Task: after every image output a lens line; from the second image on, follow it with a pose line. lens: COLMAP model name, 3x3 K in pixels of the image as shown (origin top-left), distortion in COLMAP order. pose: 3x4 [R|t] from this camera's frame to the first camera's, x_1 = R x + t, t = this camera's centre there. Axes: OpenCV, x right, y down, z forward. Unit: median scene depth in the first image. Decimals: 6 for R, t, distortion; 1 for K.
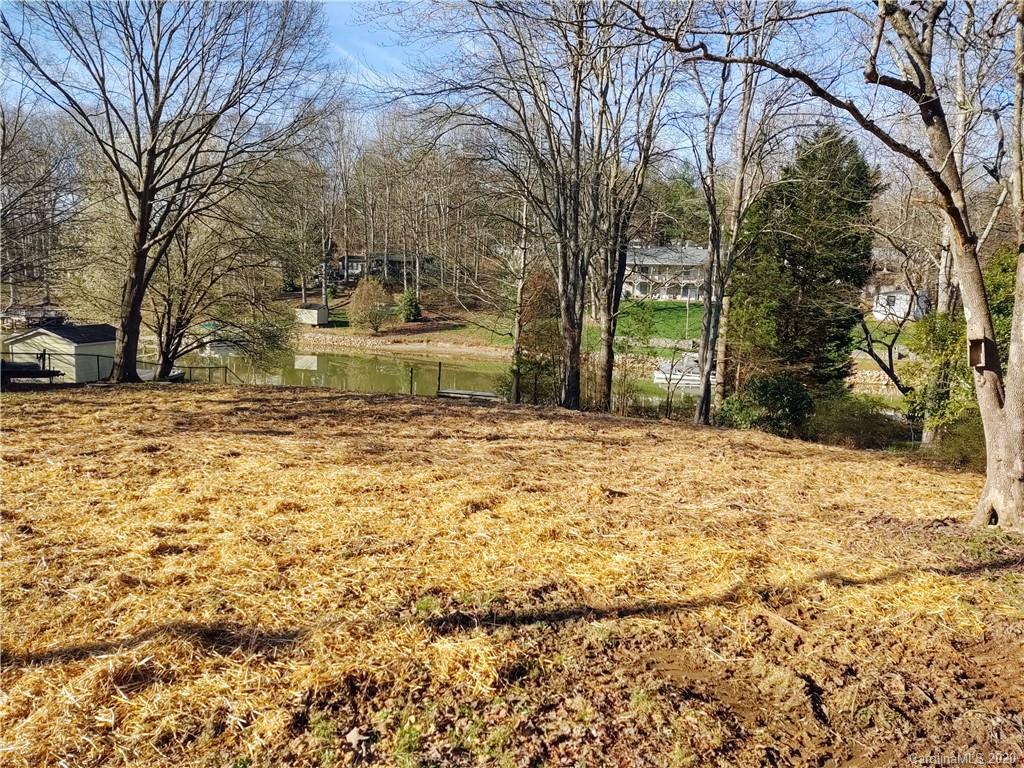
lens RADIAL K [[767.3, 0, 518.1], [0, 767.3, 390.2], [0, 0, 1]] dist [0.027665, -0.048629]
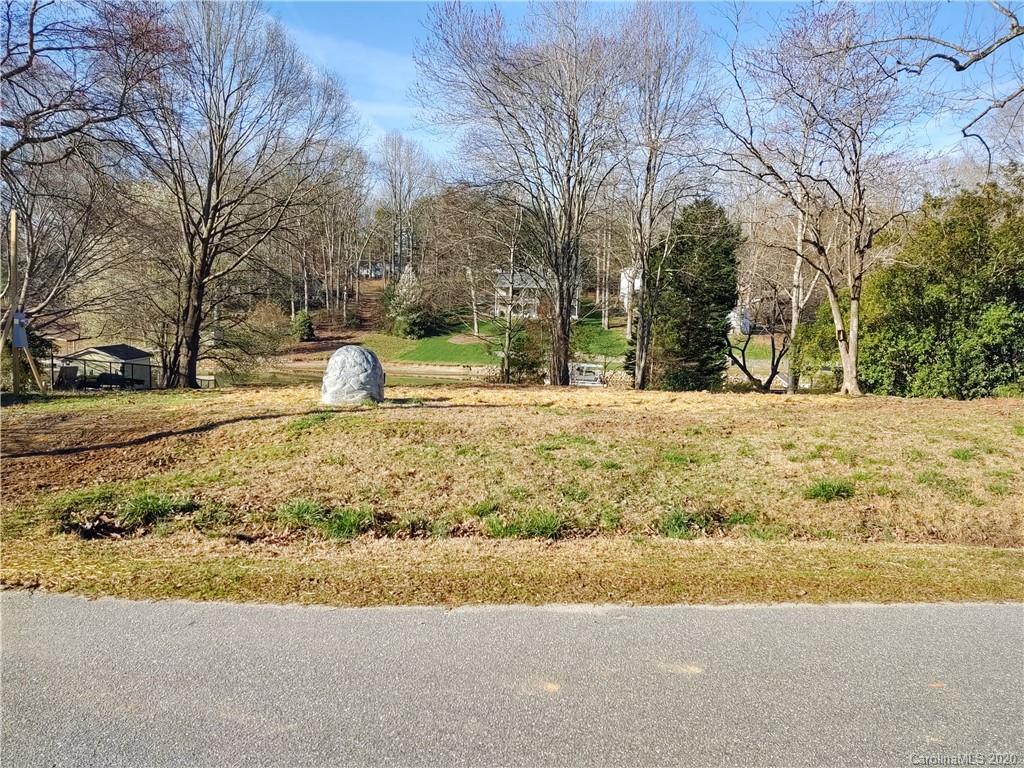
lens RADIAL K [[767.3, 0, 517.9], [0, 767.3, 383.3], [0, 0, 1]] dist [0.027665, -0.048629]
pose [[0.978010, -0.027109, 0.206790, -0.073585], [0.034174, 0.998945, -0.030672, 0.011198], [-0.205740, 0.037064, 0.977904, -0.097218]]
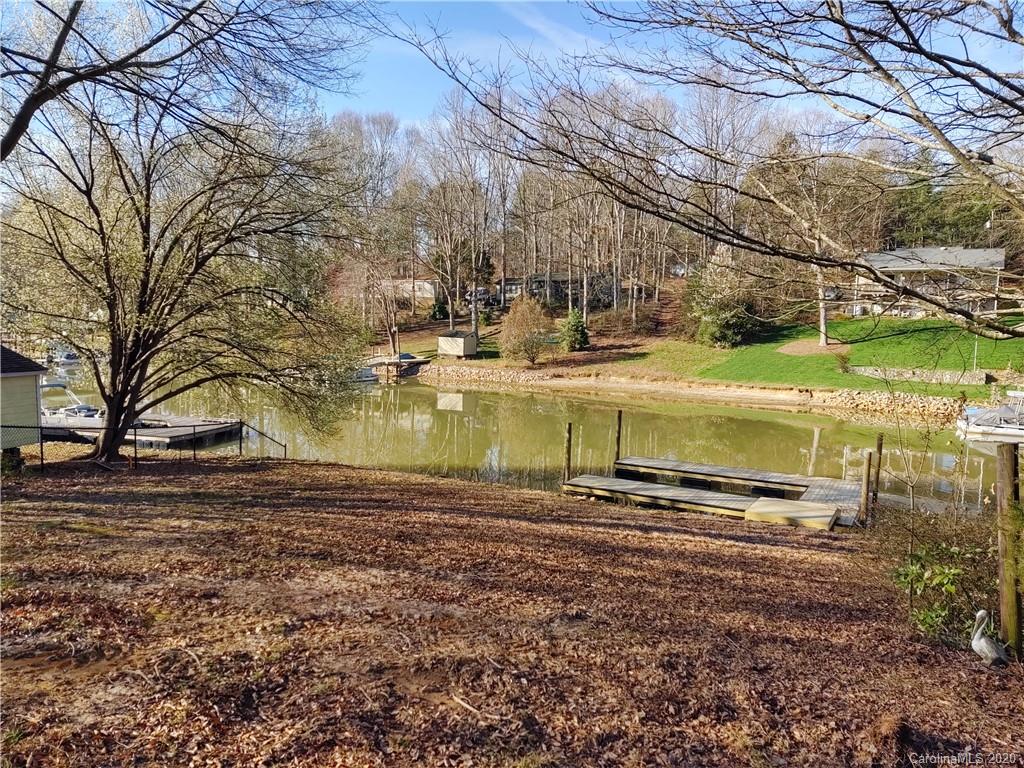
lens RADIAL K [[767.3, 0, 504.6], [0, 767.3, 388.8], [0, 0, 1]] dist [0.027665, -0.048629]
pose [[0.972136, -0.000478, -0.234415, -0.024828], [-0.010553, 0.998895, -0.045803, -0.012633], [0.234178, 0.047001, 0.971057, 0.210650]]
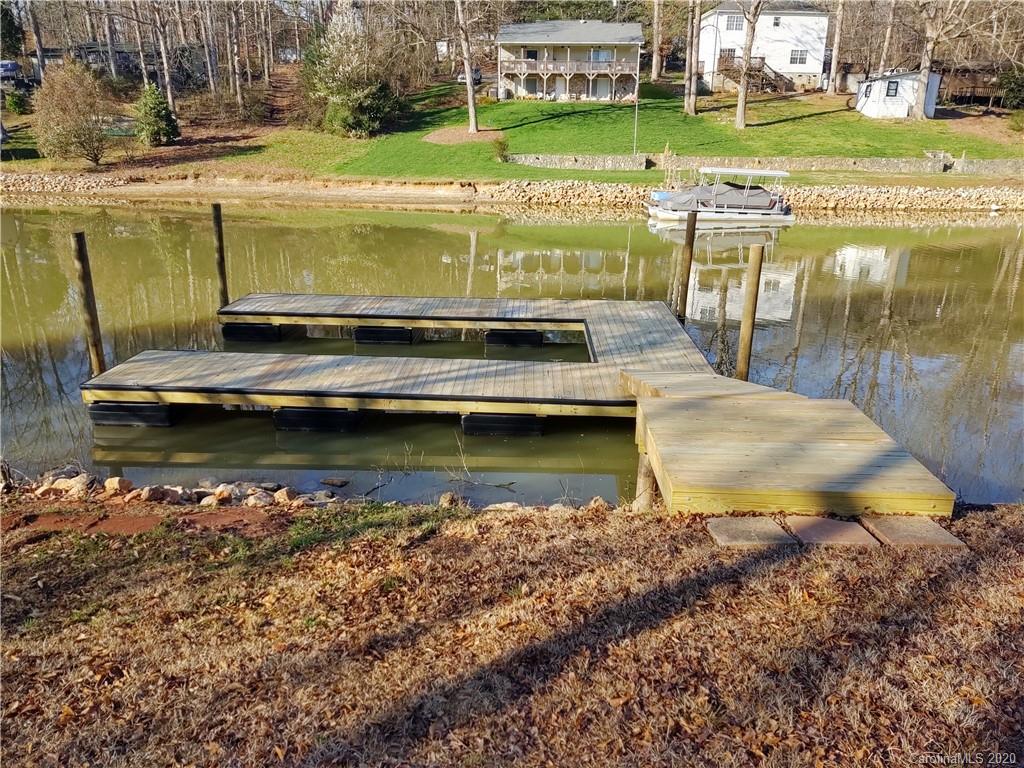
lens RADIAL K [[767.3, 0, 515.8], [0, 767.3, 401.8], [0, 0, 1]] dist [0.027665, -0.048629]
pose [[0.968500, -0.109531, 0.223632, -0.032396], [0.060458, 0.974625, 0.215524, -0.009899], [-0.241564, -0.195214, 0.950546, 0.345712]]
